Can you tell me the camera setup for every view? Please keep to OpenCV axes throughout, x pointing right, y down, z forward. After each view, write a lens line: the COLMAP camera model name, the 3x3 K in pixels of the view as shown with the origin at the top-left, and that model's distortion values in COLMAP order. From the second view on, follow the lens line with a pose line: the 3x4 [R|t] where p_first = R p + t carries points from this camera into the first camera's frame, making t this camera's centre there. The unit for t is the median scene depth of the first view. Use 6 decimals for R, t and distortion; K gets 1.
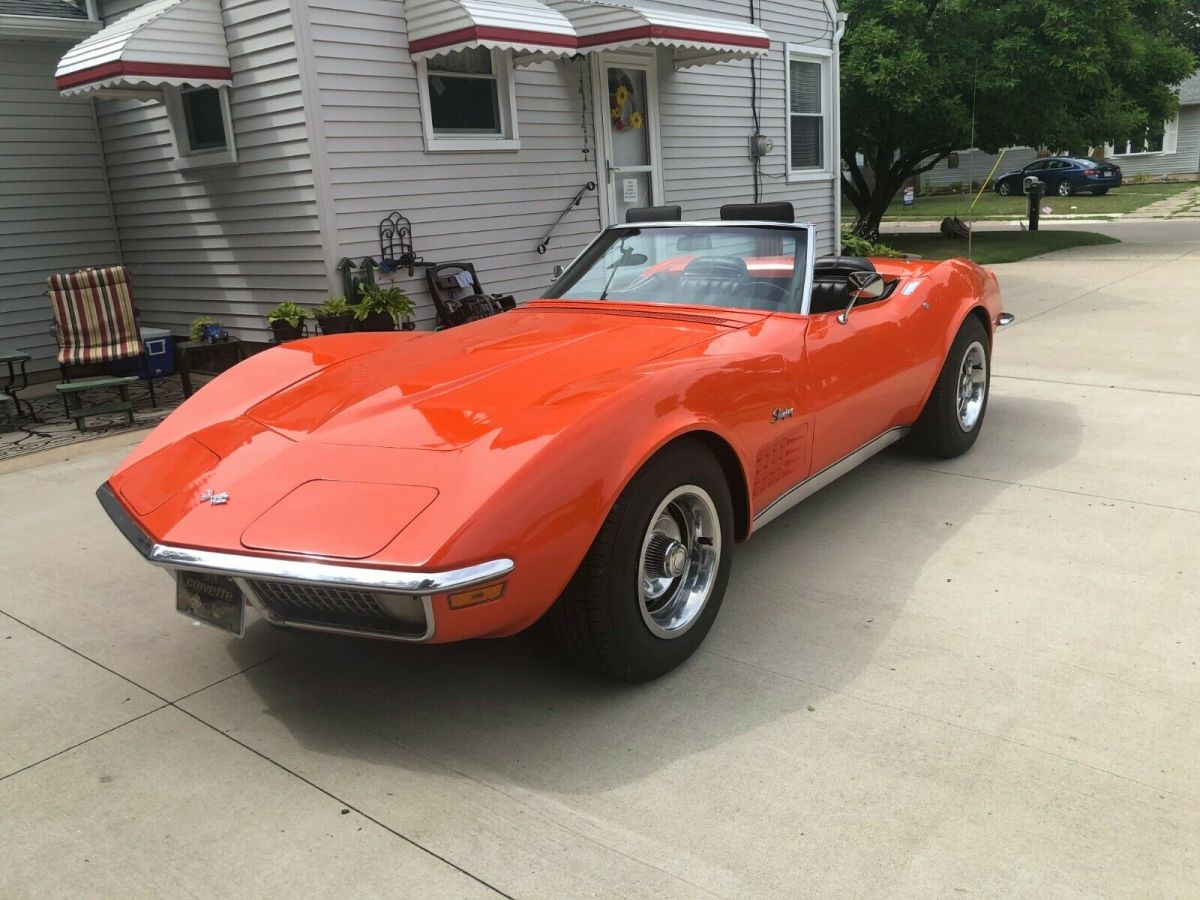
lens RADIAL K [[976.4, 0, 583.6], [0, 976.4, 442.4], [0, 0, 1]] dist [-0.004736, 0.022845]
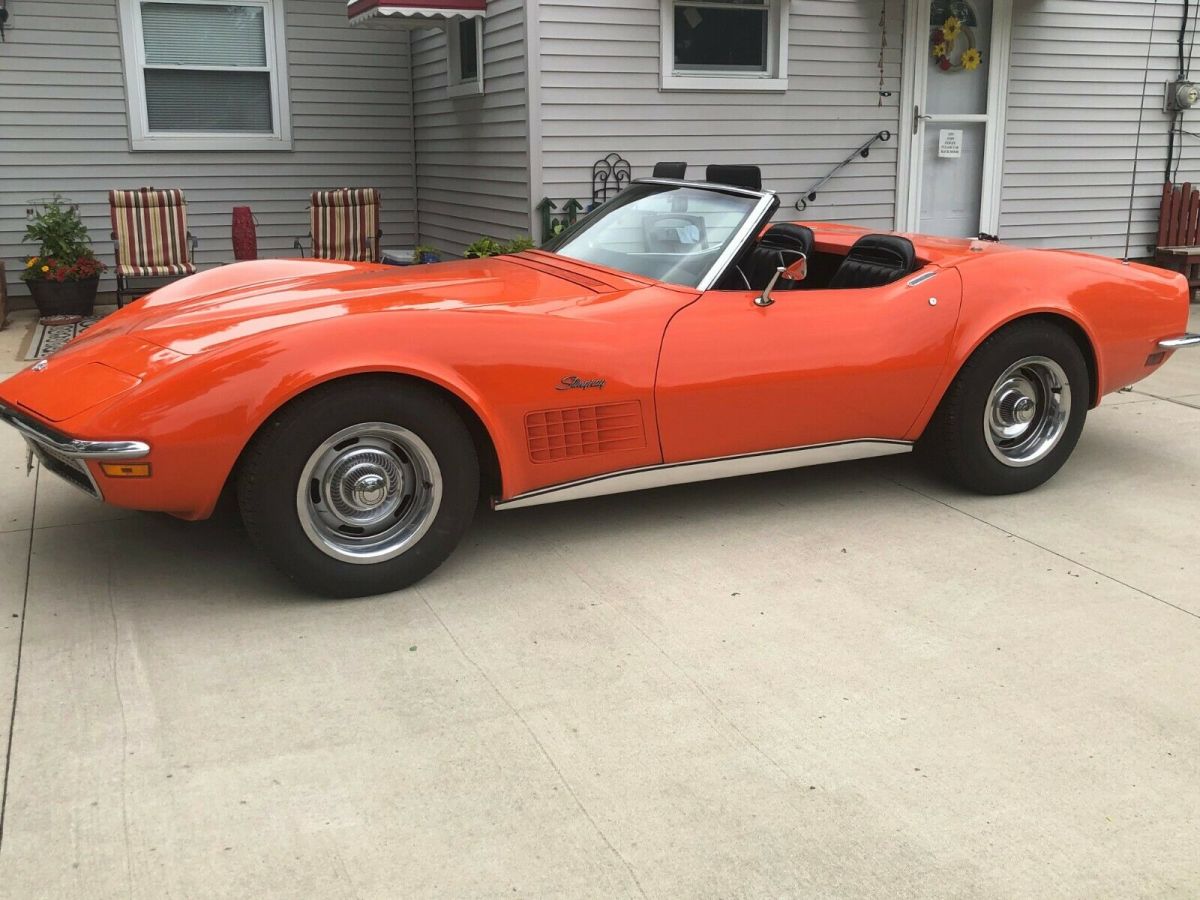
lens RADIAL K [[1163.9, 0, 600.0], [0, 1163.9, 450.0], [0, 0, 1]] dist [0.078004, -0.152545]
pose [[0.883155, 0.172284, -0.436297, 0.334537], [-0.164294, 0.984803, 0.056313, -0.014697], [0.439368, 0.021947, 0.898039, -0.014854]]
